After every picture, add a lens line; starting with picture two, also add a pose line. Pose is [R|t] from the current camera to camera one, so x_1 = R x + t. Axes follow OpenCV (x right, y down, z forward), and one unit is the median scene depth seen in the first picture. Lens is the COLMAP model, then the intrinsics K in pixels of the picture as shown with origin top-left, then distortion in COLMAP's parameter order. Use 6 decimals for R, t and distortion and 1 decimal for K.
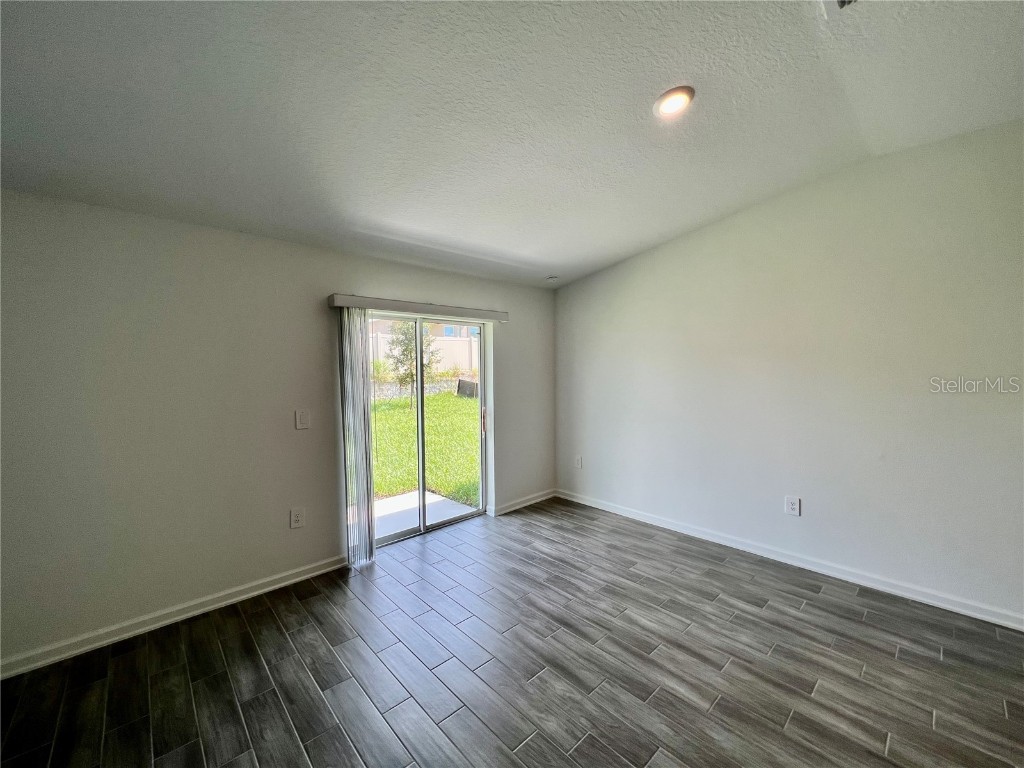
lens RADIAL K [[410.5, 0, 509.6], [0, 410.5, 385.2], [0, 0, 1]] dist [-0.000191, -0.000082]
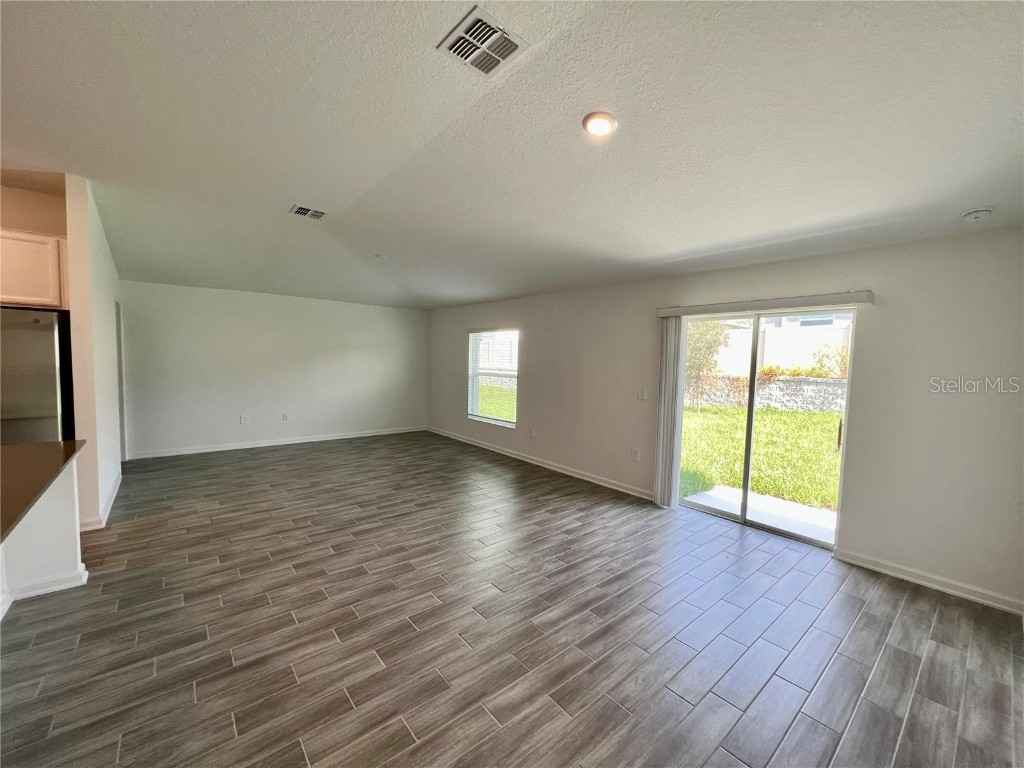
lens RADIAL K [[410.5, 0, 509.6], [0, 410.5, 385.2], [0, 0, 1]] dist [-0.000191, -0.000082]
pose [[-0.053333, 0.072076, -0.995972, 1.420292], [-0.067319, 0.994863, 0.075601, -0.042290], [0.996305, 0.071080, -0.048207, 0.769478]]
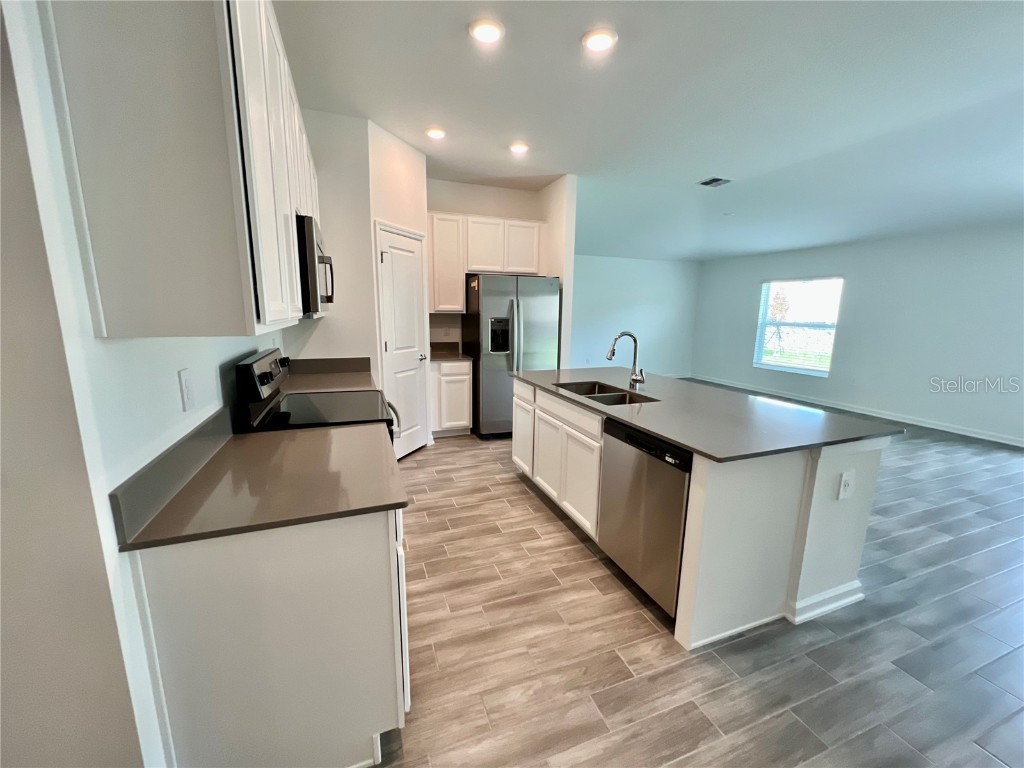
lens RADIAL K [[410.5, 0, 509.6], [0, 410.5, 385.2], [0, 0, 1]] dist [-0.000191, -0.000082]
pose [[-0.376483, 0.173072, -0.910114, 2.099922], [-0.047232, 0.977531, 0.205430, 0.032852], [0.925219, 0.120327, -0.359849, -0.337955]]
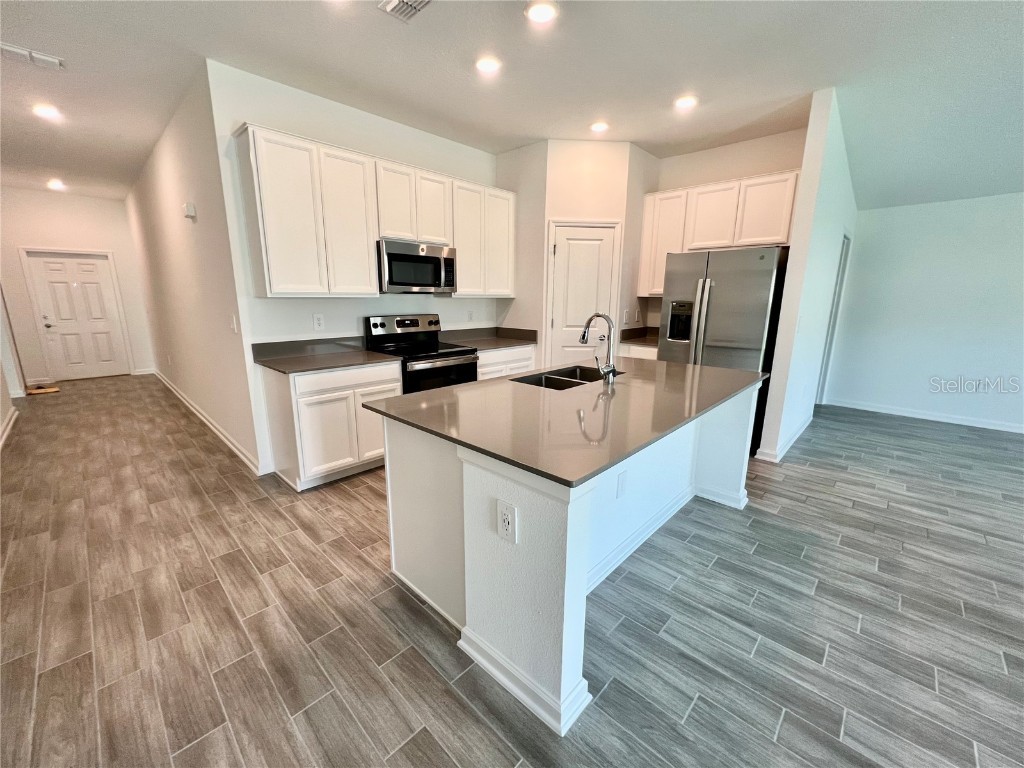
lens RADIAL K [[410.5, 0, 509.6], [0, 410.5, 385.2], [0, 0, 1]] dist [-0.000191, -0.000082]
pose [[-0.997968, 0.015218, -0.061878, 1.112418], [-0.001053, 0.966994, 0.254798, 0.024708], [0.063713, 0.254345, -0.965013, 0.583525]]
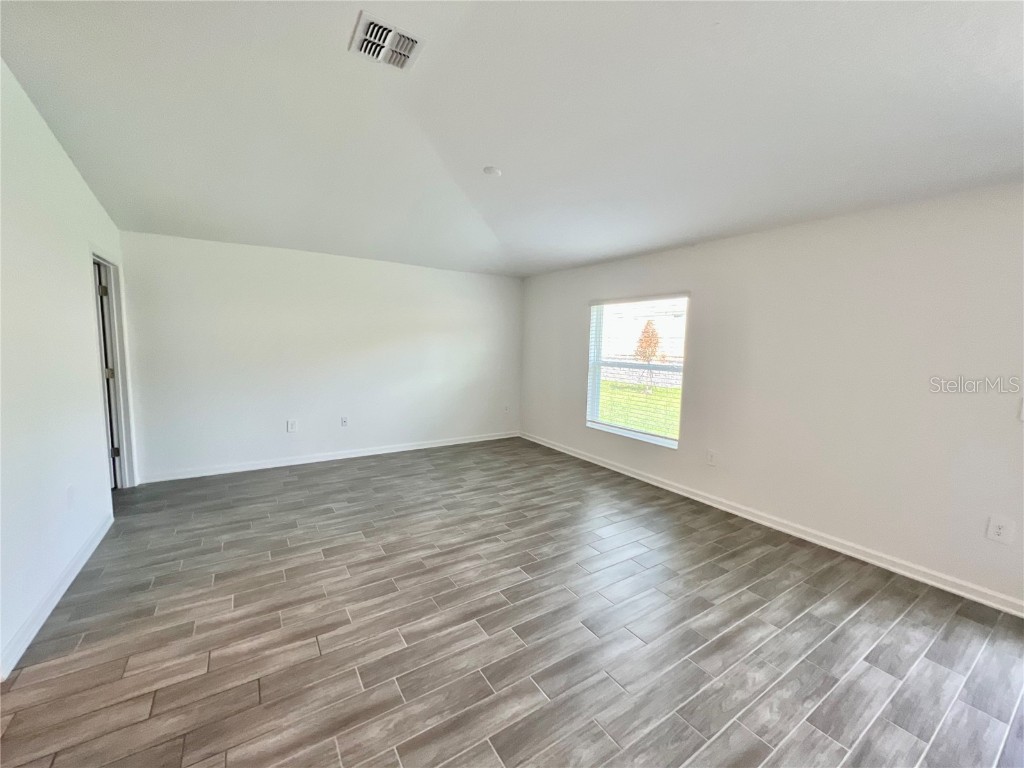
lens RADIAL K [[413.0, 0, 512.0], [0, 413.0, 384.0], [0, 0, 1]] dist [-0.000399, 0.000018]
pose [[-0.165512, 0.103770, -0.980733, 0.537331], [-0.062000, 0.991387, 0.115360, 0.008172], [0.984257, 0.079899, -0.157653, 0.224946]]
